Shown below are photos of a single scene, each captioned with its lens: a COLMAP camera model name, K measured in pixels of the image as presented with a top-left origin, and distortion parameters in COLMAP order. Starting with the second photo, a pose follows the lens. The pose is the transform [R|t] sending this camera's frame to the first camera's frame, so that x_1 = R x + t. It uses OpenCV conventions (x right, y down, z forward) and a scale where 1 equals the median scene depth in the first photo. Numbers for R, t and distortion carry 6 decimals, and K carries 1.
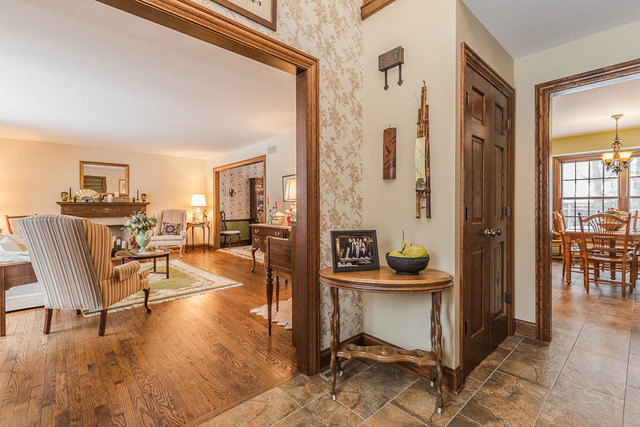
lens RADIAL K [[291.6, 0, 318.7], [0, 291.6, 210.2], [0, 0, 1]] dist [-0.003790, -0.000477]
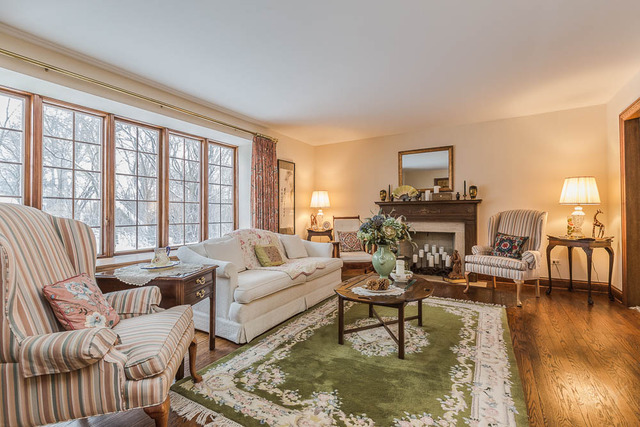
lens RADIAL K [[291.6, 0, 318.6], [0, 291.6, 211.8], [0, 0, 1]] dist [-0.003790, -0.000477]
pose [[0.290444, 0.005239, -0.956878, -0.080565], [-0.004370, 0.999982, 0.004148, -0.000992], [0.956882, 0.002977, 0.290462, 0.485153]]
